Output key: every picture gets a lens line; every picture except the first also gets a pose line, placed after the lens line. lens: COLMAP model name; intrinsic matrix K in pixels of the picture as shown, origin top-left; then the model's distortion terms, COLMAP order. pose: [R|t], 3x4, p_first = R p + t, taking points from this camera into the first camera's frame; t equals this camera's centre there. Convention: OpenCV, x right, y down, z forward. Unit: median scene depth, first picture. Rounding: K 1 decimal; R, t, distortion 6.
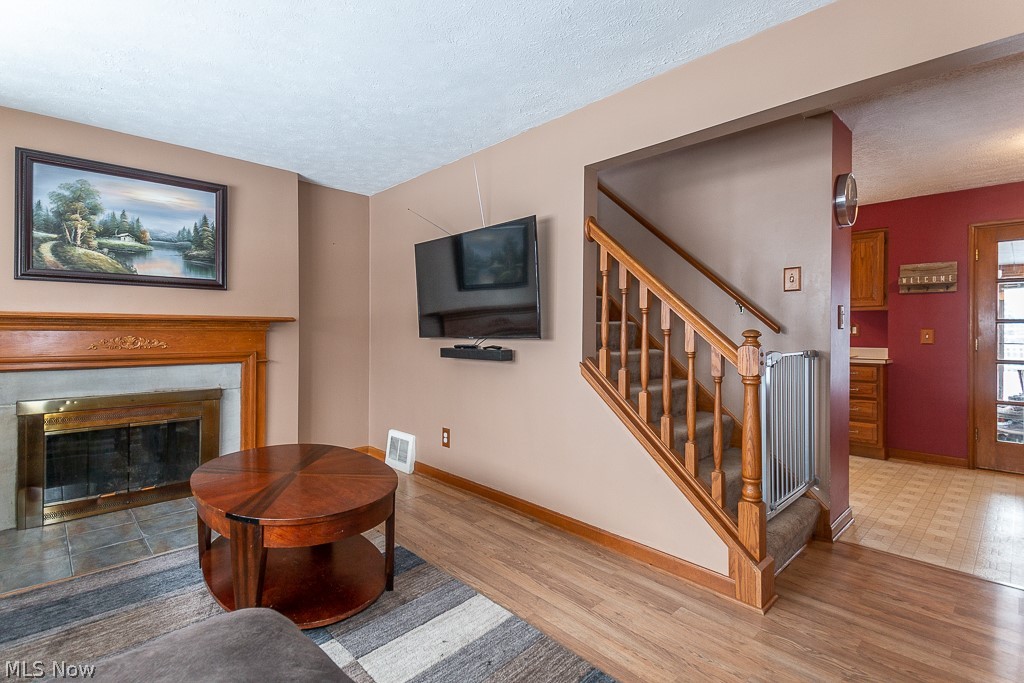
lens RADIAL K [[469.5, 0, 509.1], [0, 469.5, 334.4], [0, 0, 1]] dist [0.050581, -0.025976]
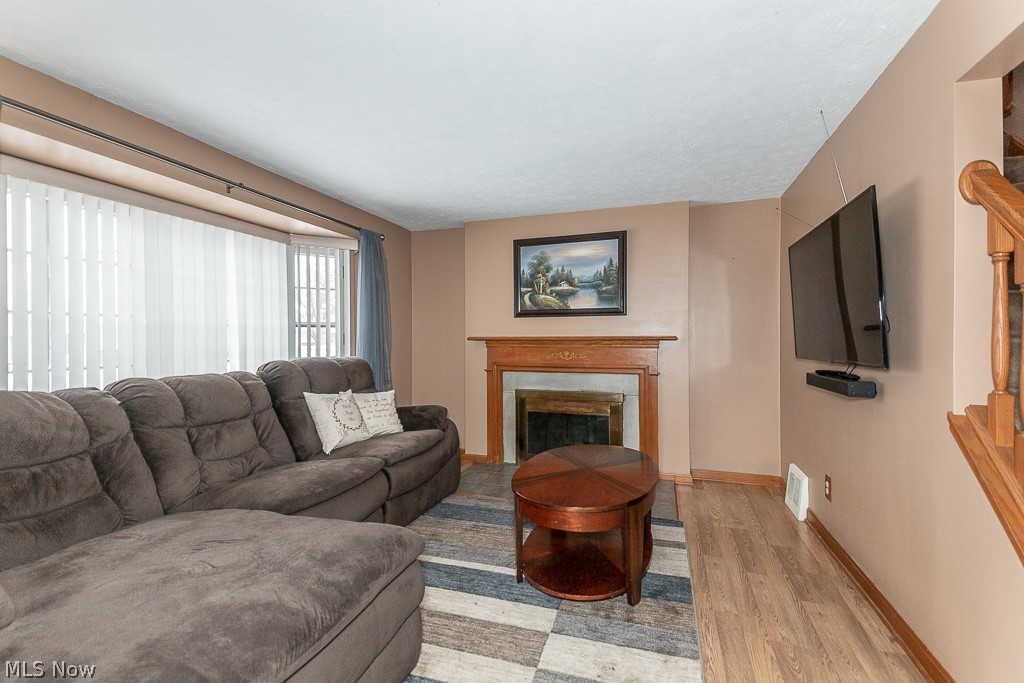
lens RADIAL K [[469.5, 0, 511.6], [0, 469.5, 336.9], [0, 0, 1]] dist [0.050581, -0.025976]
pose [[0.472736, -0.011957, -0.881123, 0.365078], [-0.001711, 0.999894, -0.014487, -0.020817], [0.881202, 0.008356, 0.472665, 0.184185]]
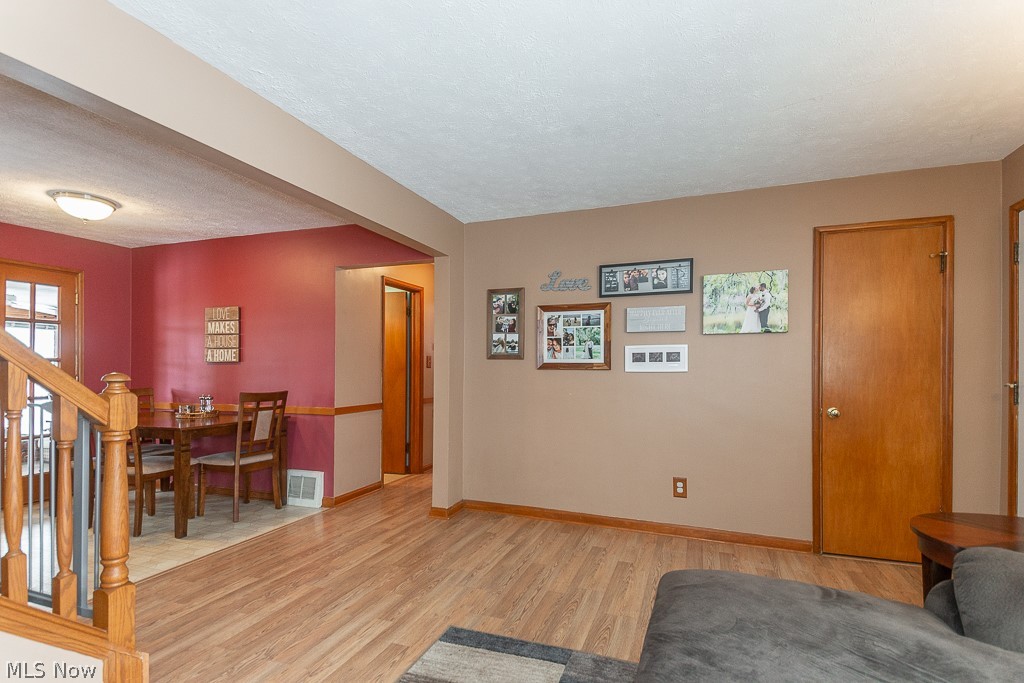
lens RADIAL K [[469.5, 0, 529.4], [0, 469.5, 370.8], [0, 0, 1]] dist [0.050581, -0.025976]
pose [[-0.464324, -0.009796, 0.885611, -0.348417], [0.002734, 0.999918, 0.012494, -0.014659], [-0.885661, 0.008222, -0.464259, 0.500584]]
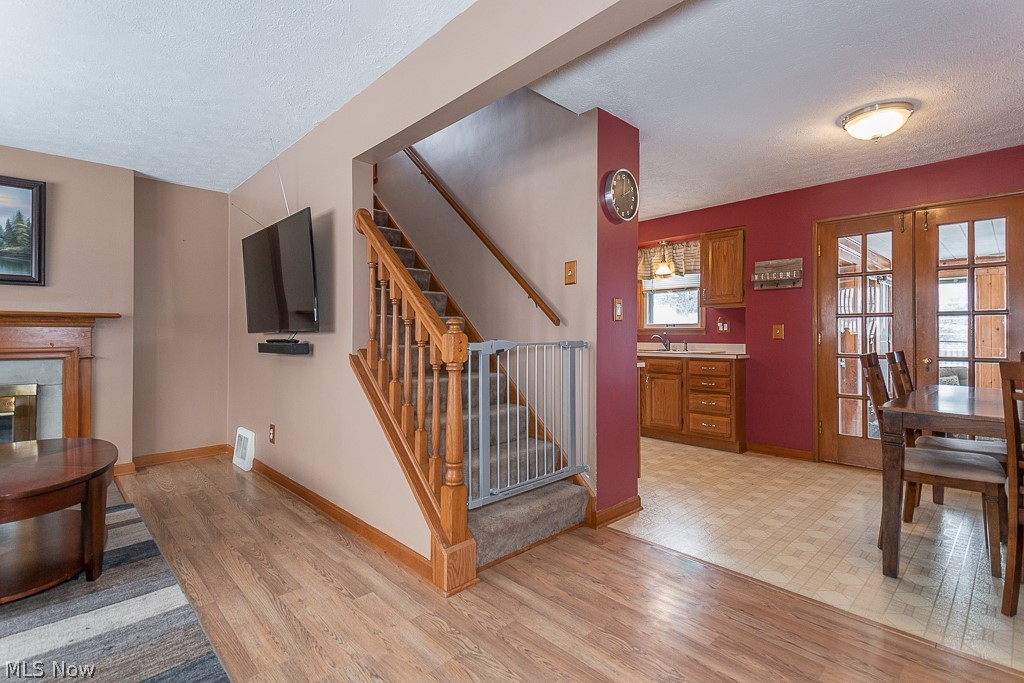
lens RADIAL K [[469.5, 0, 508.1], [0, 469.5, 334.2], [0, 0, 1]] dist [0.050581, -0.025976]
pose [[0.999988, -0.004242, 0.002607, 0.414851], [0.004265, 0.999953, -0.008761, 0.022411], [-0.002570, 0.008772, 0.999958, -0.008698]]
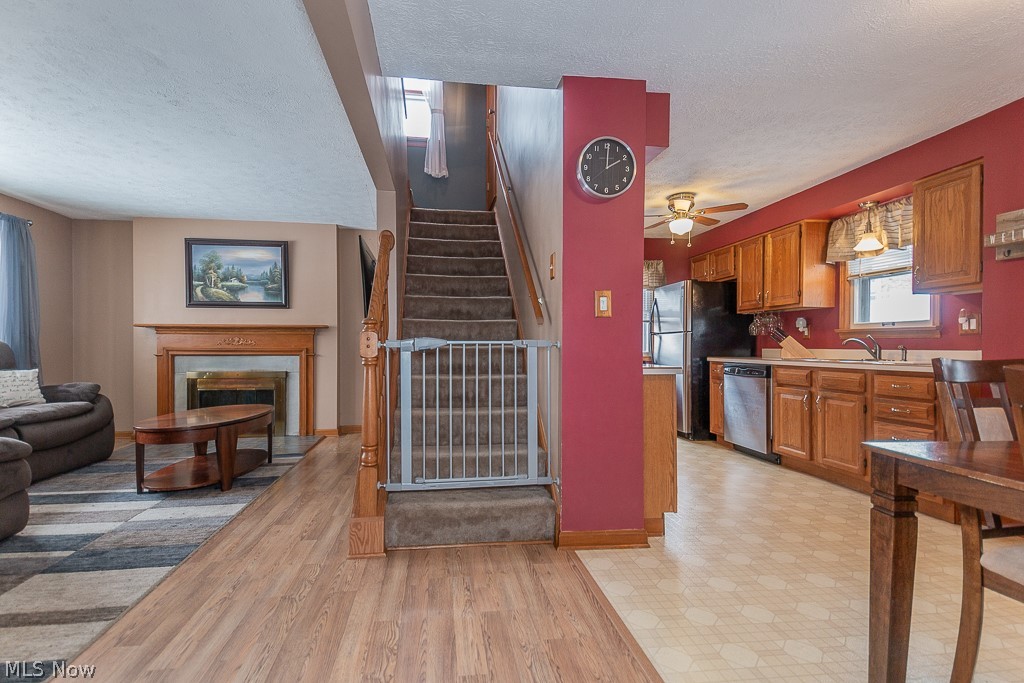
lens RADIAL K [[469.5, 0, 498.6], [0, 469.5, 349.5], [0, 0, 1]] dist [0.050581, -0.025976]
pose [[0.806116, 0.001674, -0.591755, 0.955782], [-0.001312, 0.999999, 0.001041, 0.042681], [0.591756, -0.000063, 0.806117, 0.174886]]
